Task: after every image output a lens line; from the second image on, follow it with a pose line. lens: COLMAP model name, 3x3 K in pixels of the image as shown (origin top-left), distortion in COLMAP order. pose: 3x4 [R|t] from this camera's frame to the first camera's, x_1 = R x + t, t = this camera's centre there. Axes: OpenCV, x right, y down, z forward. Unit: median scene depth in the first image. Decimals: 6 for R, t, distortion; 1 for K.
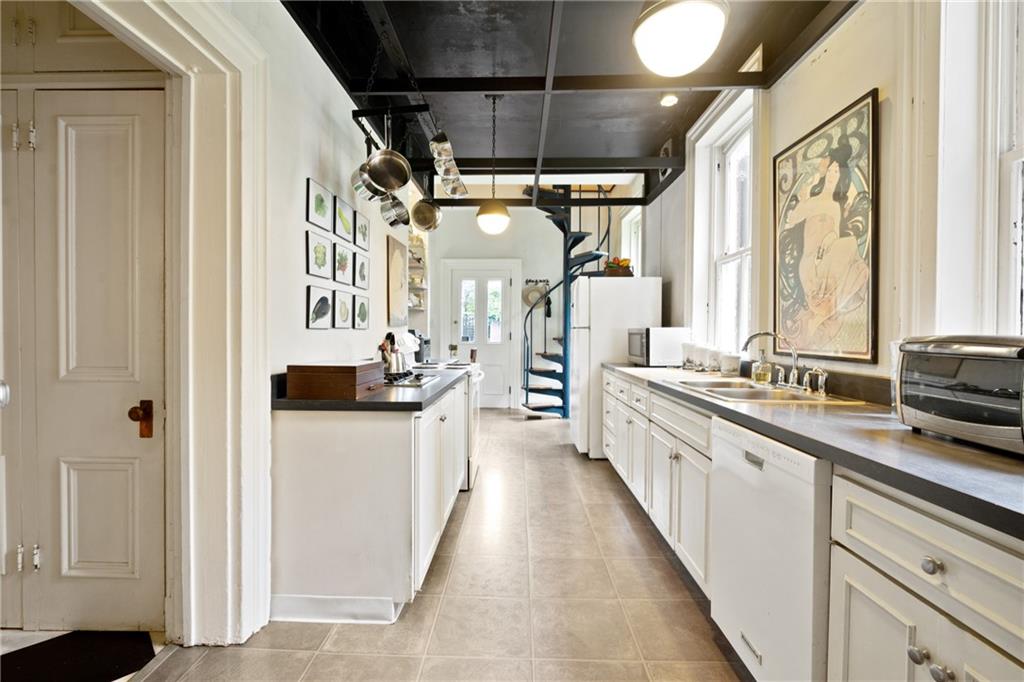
lens RADIAL K [[468.1, 0, 510.1], [0, 468.1, 337.9], [0, 0, 1]] dist [0.000466, 0.000129]
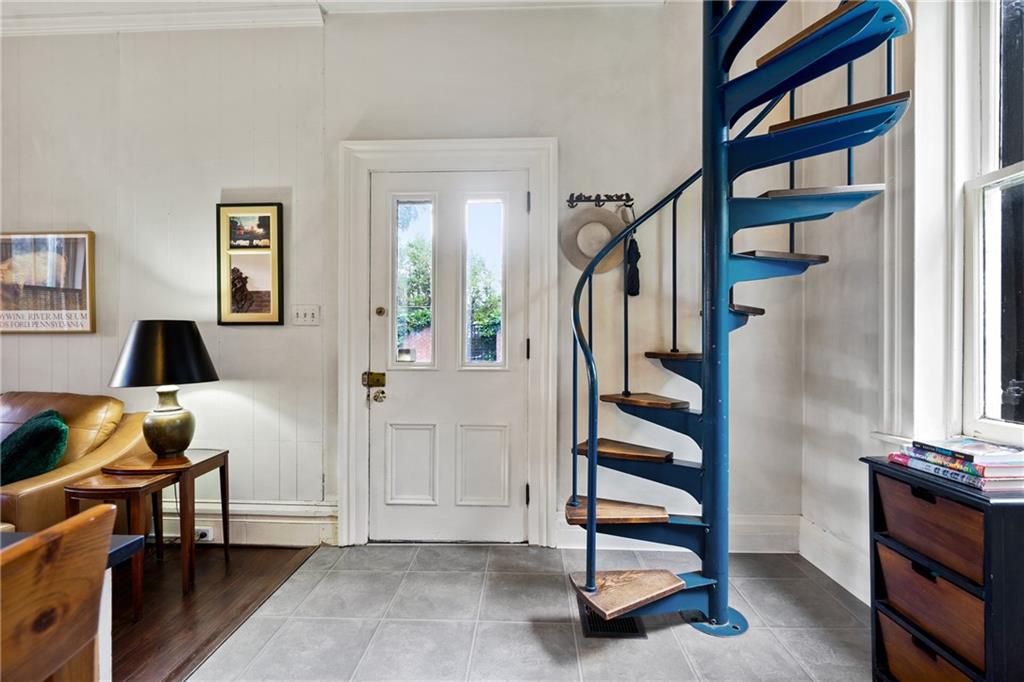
lens RADIAL K [[468.1, 0, 512.9], [0, 468.1, 338.9], [0, 0, 1]] dist [0.000466, 0.000129]
pose [[0.999679, -0.006663, -0.024447, -0.002785], [0.006522, 0.999962, -0.005837, -0.008532], [0.024484, 0.005676, 0.999684, 0.635798]]
